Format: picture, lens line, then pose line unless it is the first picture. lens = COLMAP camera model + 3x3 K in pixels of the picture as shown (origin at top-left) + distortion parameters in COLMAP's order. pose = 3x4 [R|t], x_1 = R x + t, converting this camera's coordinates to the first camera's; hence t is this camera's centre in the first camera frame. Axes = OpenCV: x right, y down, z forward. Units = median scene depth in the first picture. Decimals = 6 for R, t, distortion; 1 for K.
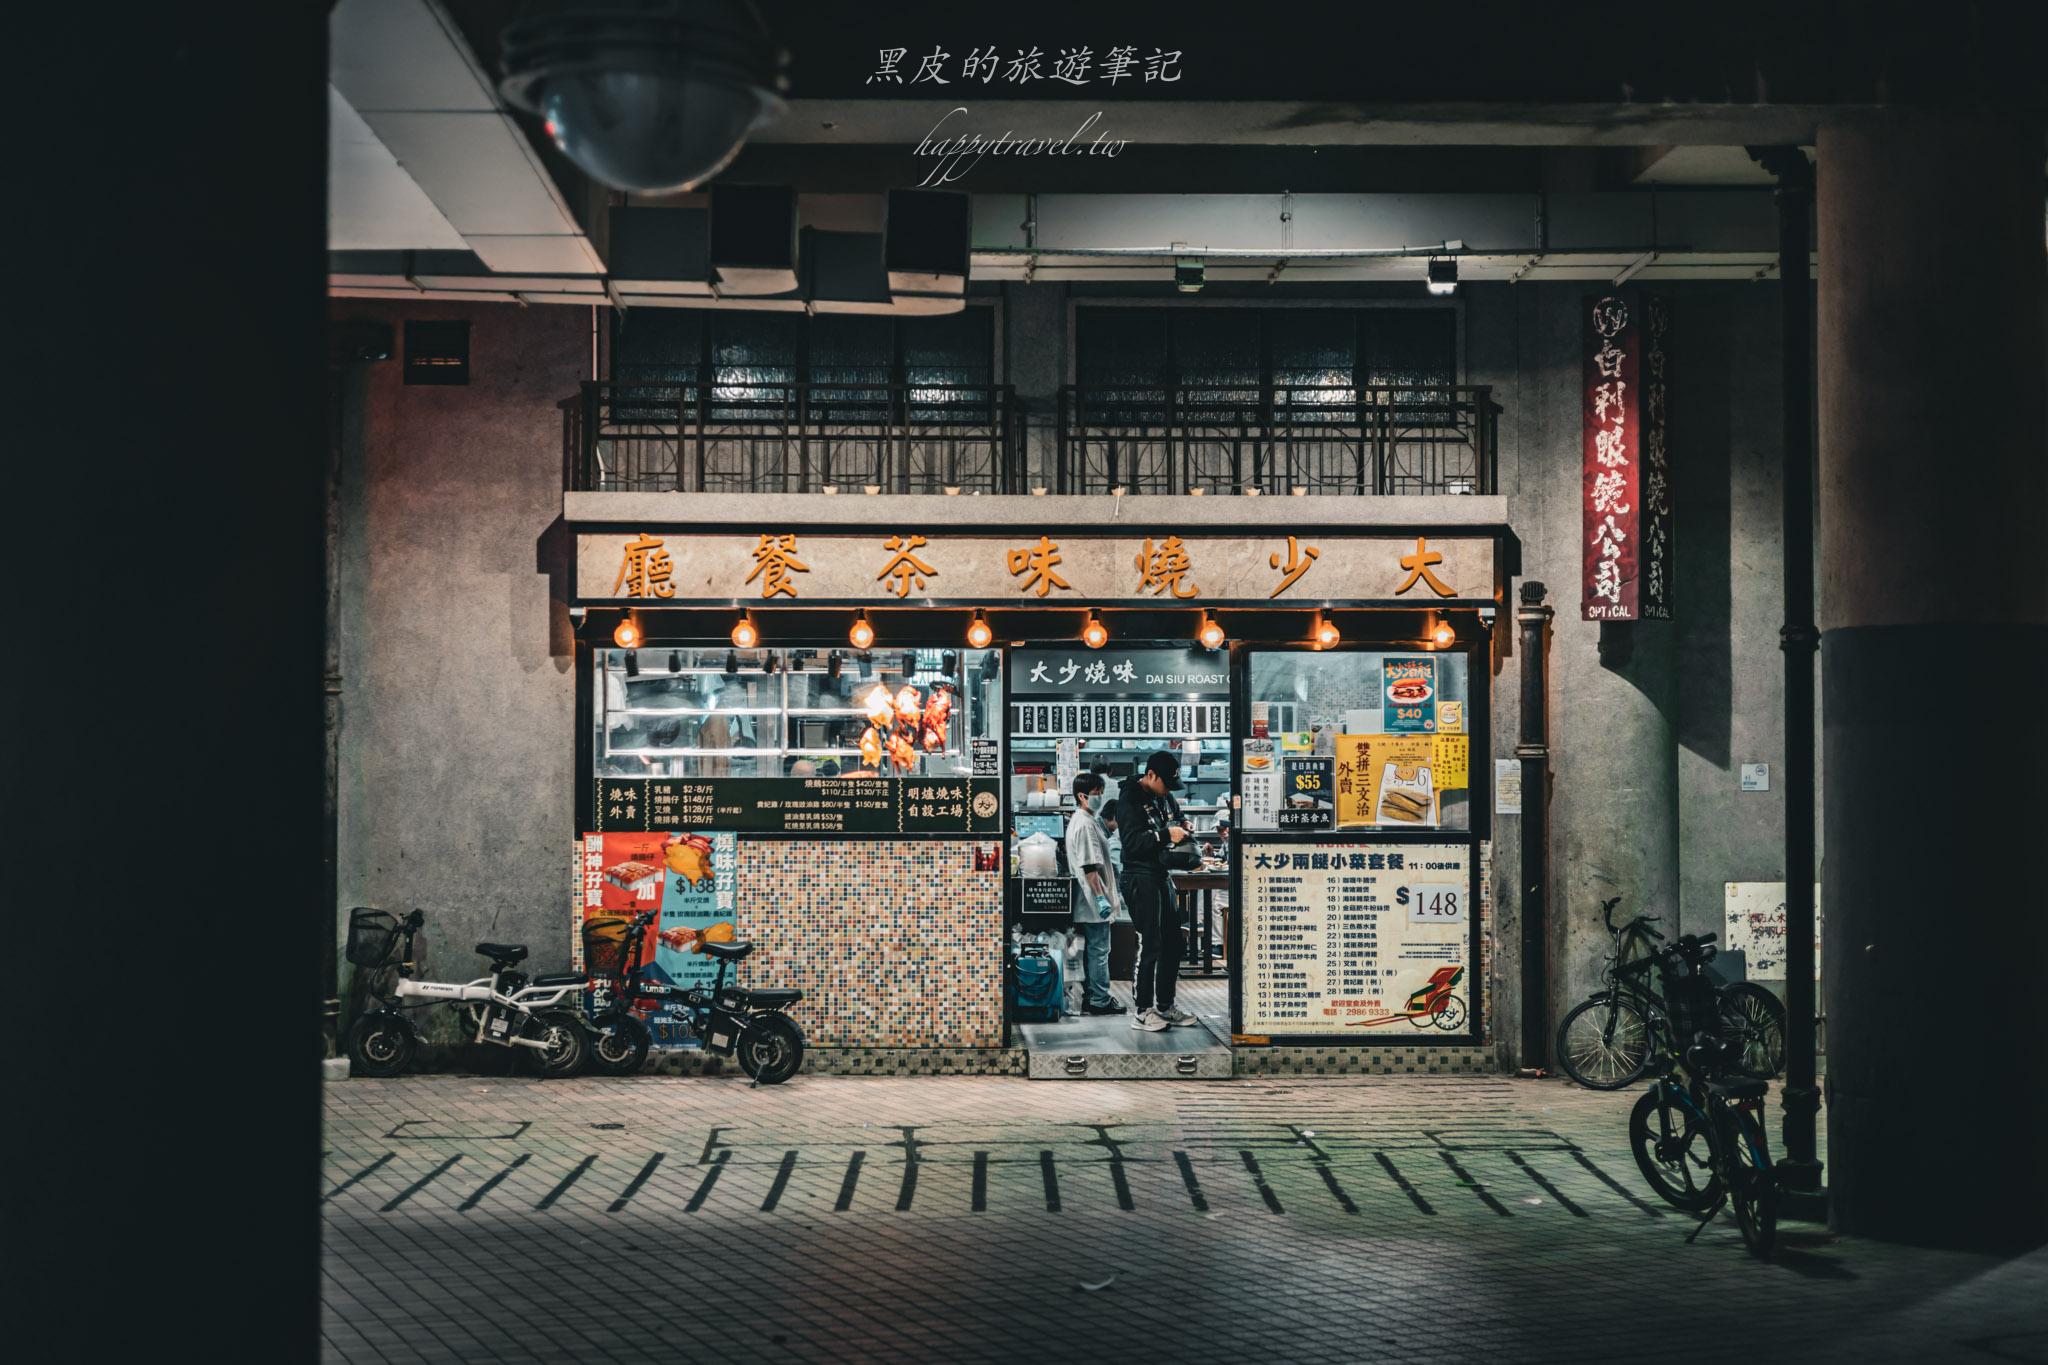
lens RADIAL K [[3003.5, 0, 1016.3], [0, 3003.5, 675.6], [0, 0, 1]] dist [0.013056, 0.000000]
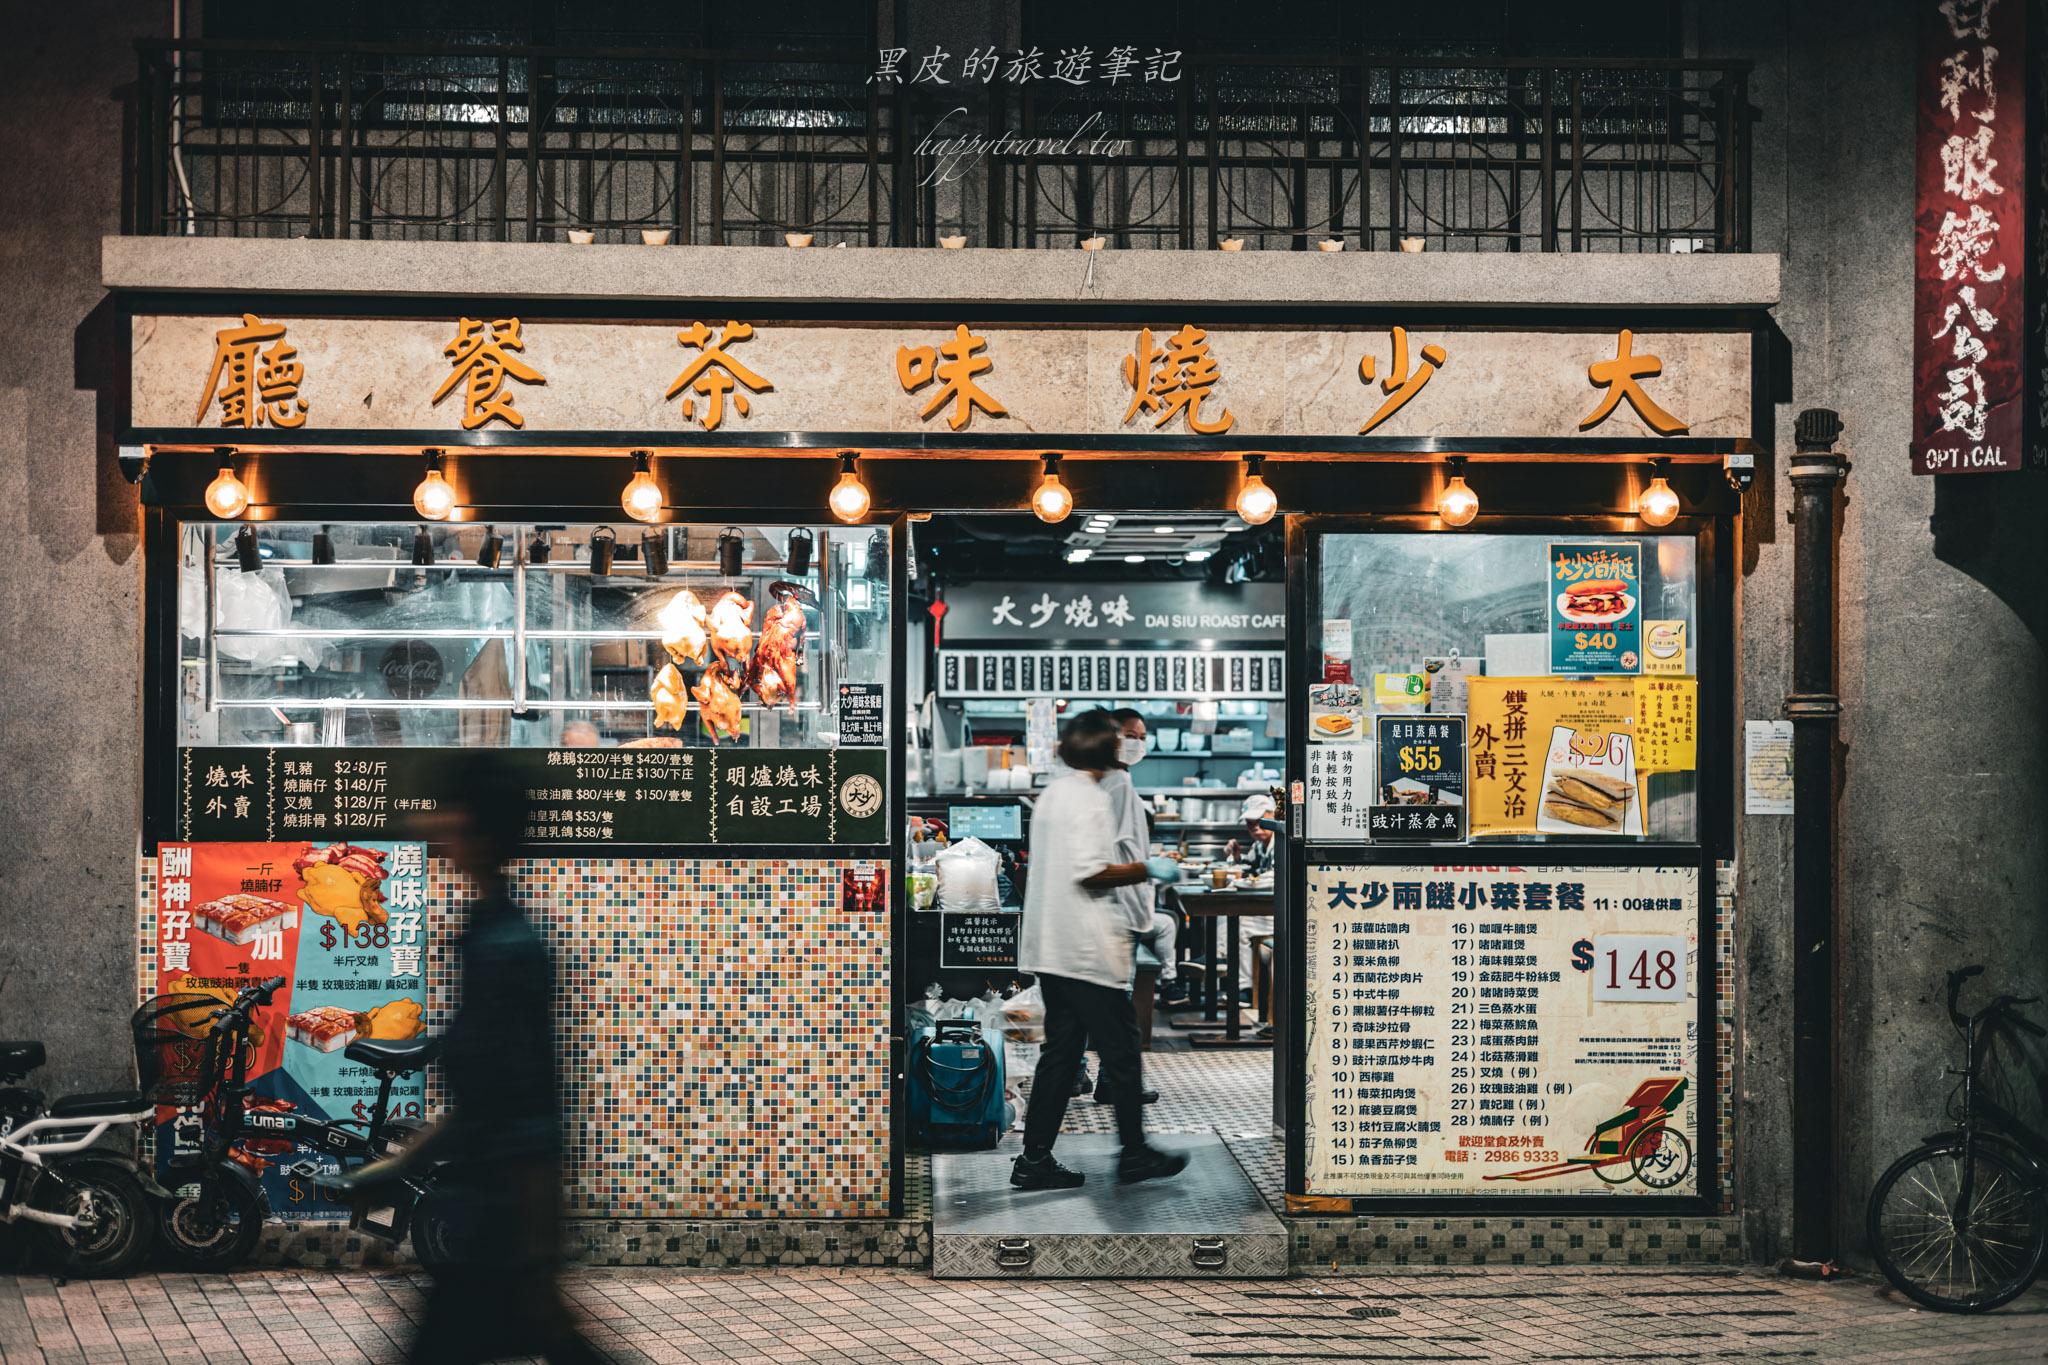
lens RADIAL K [[3003.5, 0, 1028.2], [0, 3003.5, 690.7], [0, 0, 1]] dist [0.013056, 0.000000]
pose [[0.999989, 0.003580, 0.002893, 0.020058], [-0.003619, 0.999898, 0.013783, 0.014773], [-0.002844, -0.013794, 0.999901, 0.425480]]
